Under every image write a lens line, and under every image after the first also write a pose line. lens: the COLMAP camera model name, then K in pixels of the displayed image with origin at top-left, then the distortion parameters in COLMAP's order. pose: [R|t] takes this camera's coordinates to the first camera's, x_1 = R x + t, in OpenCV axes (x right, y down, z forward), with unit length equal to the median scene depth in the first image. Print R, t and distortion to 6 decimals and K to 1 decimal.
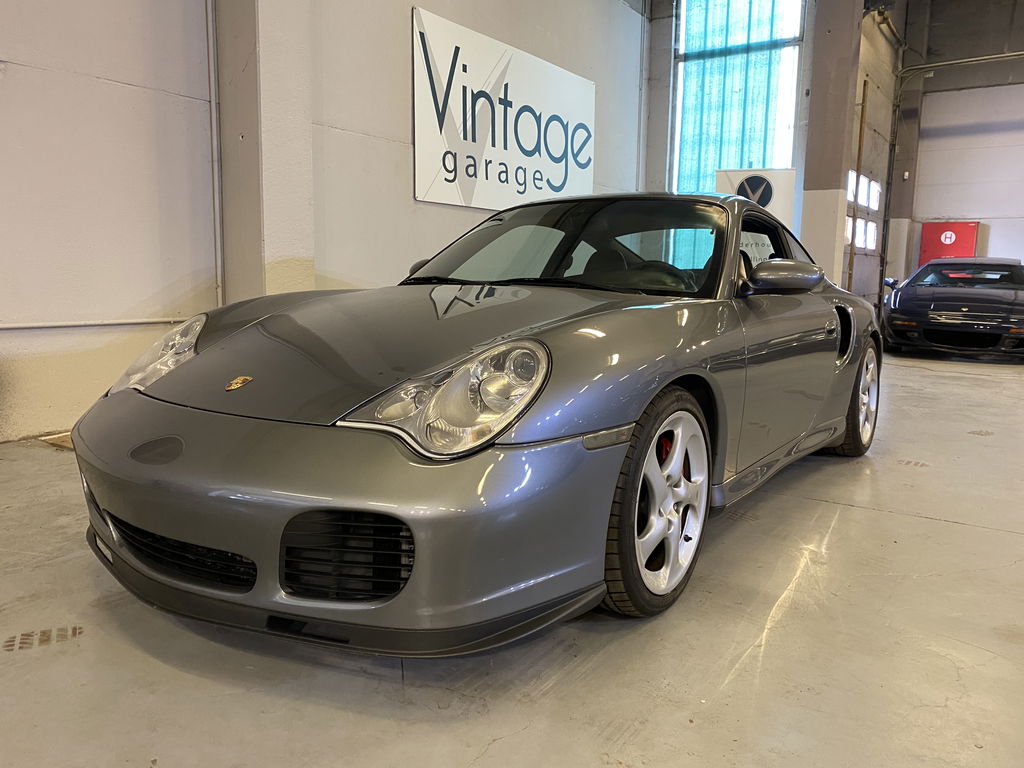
lens RADIAL K [[786.7, 0, 512.1], [0, 786.7, 383.8], [0, 0, 1]] dist [0.027849, -0.018210]
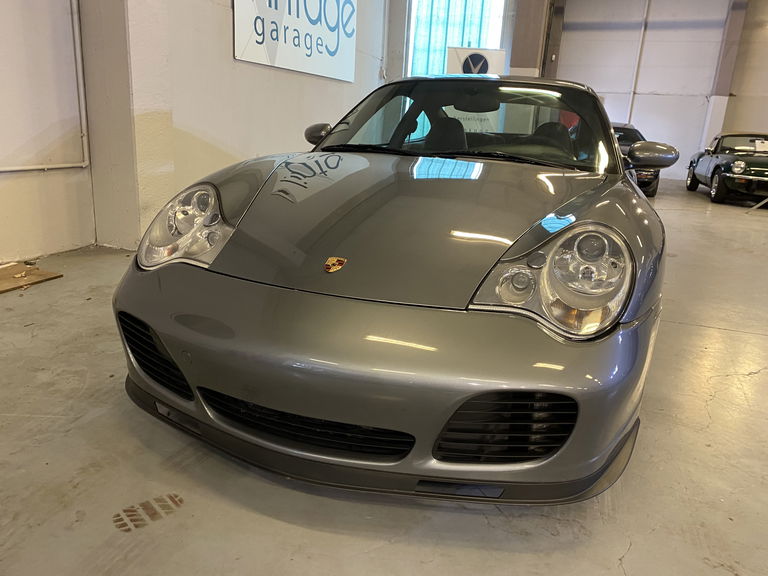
lens RADIAL K [[590.0, 0, 385.2], [0, 590.0, 282.8], [0, 0, 1]] dist [0.027849, -0.018210]
pose [[0.963959, -0.034630, 0.263787, -0.134239], [-0.001782, 0.990630, 0.136562, -0.023523], [-0.266044, -0.132110, 0.954865, 0.058139]]
